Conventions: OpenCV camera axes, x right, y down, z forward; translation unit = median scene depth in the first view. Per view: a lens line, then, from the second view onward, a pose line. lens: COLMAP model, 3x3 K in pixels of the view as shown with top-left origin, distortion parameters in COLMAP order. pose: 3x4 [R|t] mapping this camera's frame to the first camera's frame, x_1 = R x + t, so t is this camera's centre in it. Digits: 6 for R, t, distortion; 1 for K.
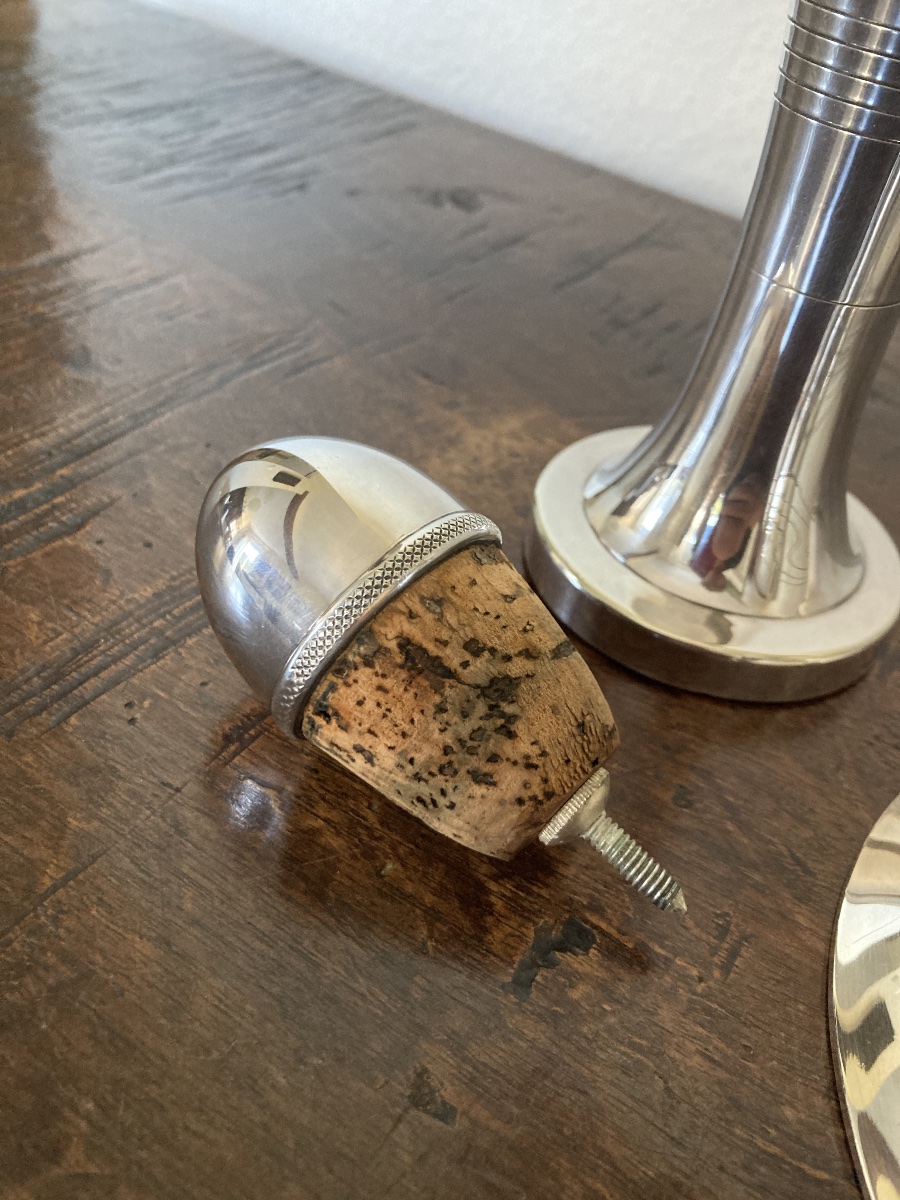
lens RADIAL K [[1001.9, 0, 468.6], [0, 1001.9, 597.9], [0, 0, 1]] dist [0.096915, -0.350172]
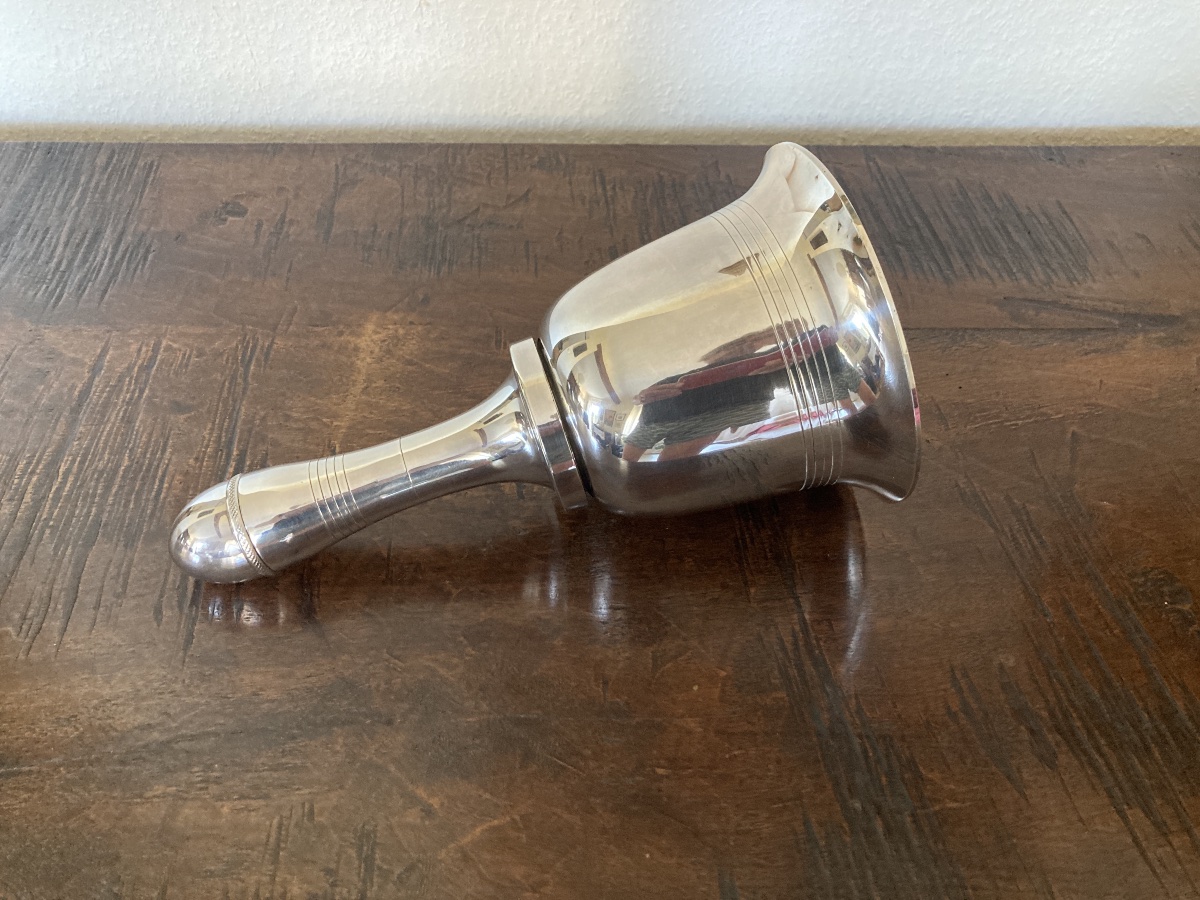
lens RADIAL K [[974.5, 0, 599.3], [0, 974.5, 445.4], [0, 0, 1]] dist [0.002586, 0.000885]
pose [[0.779080, -0.542106, 0.314891, -0.687600], [0.477154, 0.838529, 0.263044, -0.506581], [-0.406643, -0.054681, 0.911949, -2.120386]]
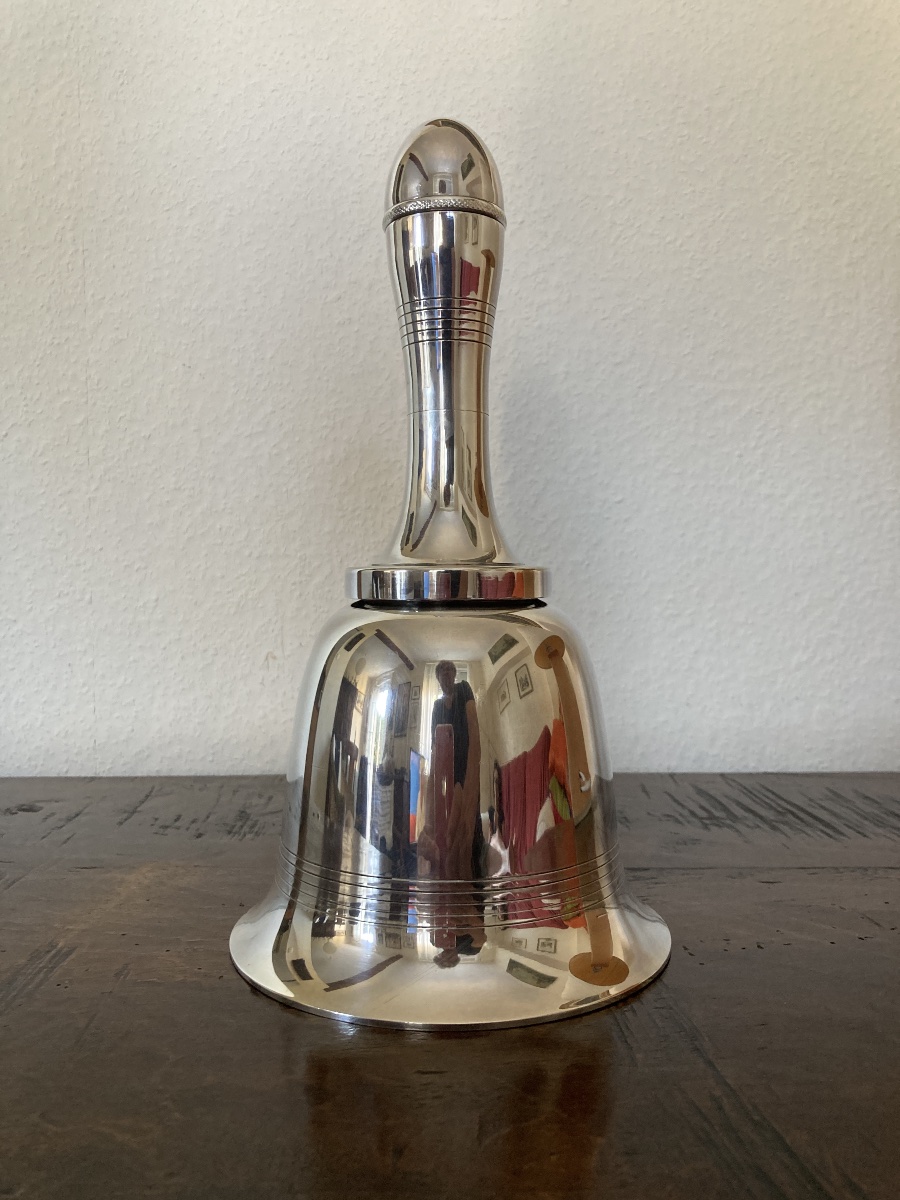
lens RADIAL K [[981.2, 0, 457.4], [0, 981.2, 602.0], [0, 0, 1]] dist [0.095378, -0.333769]
pose [[0.783043, -0.157844, 0.601605, -0.920406], [0.482938, 0.763827, -0.428181, 0.884490], [-0.391936, 0.625822, 0.674339, -1.297384]]
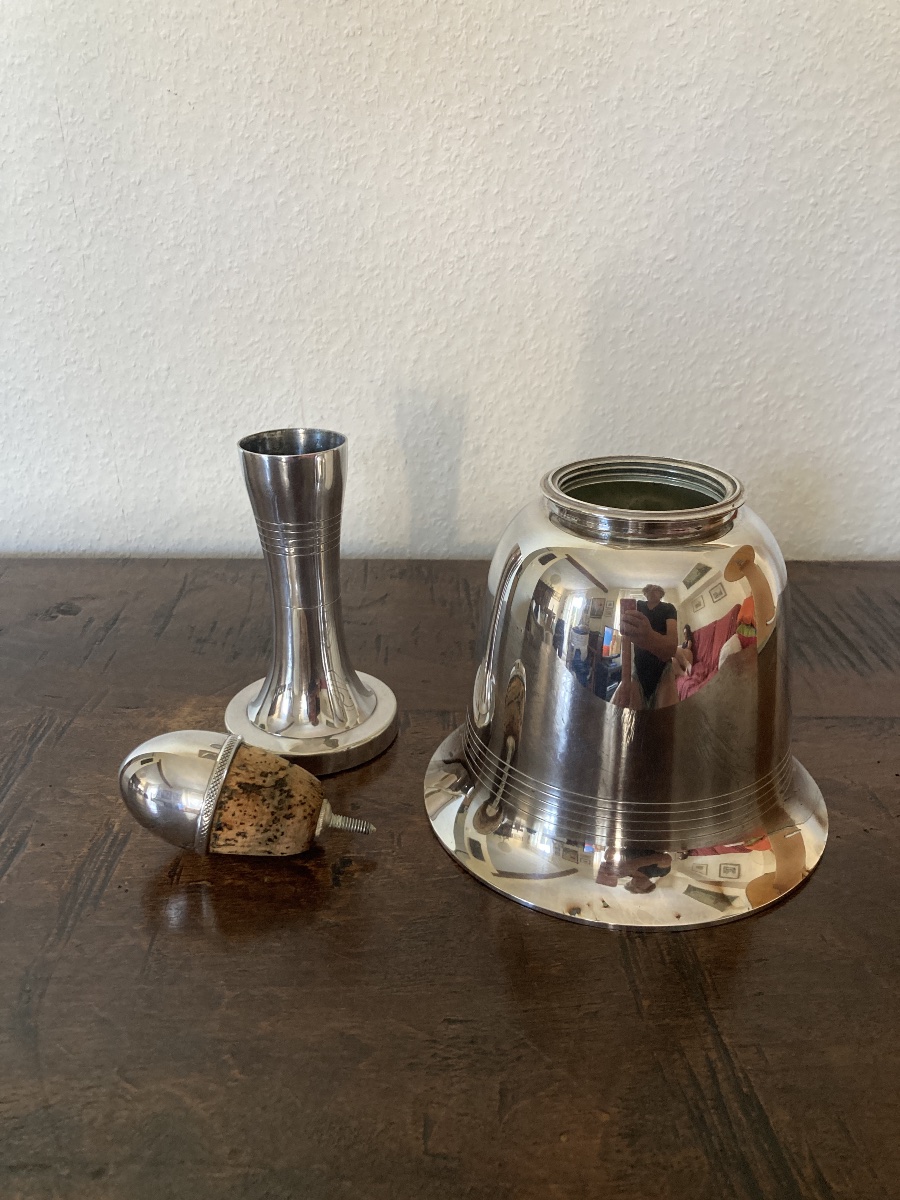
lens RADIAL K [[988.8, 0, 450.0], [0, 988.8, 600.0], [0, 0, 1]] dist [-0.007943, 0.013863]
pose [[0.803669, -0.366726, 0.468645, -0.646002], [0.470107, 0.874114, -0.122160, 0.193529], [-0.364850, 0.318490, 0.874899, -1.595887]]
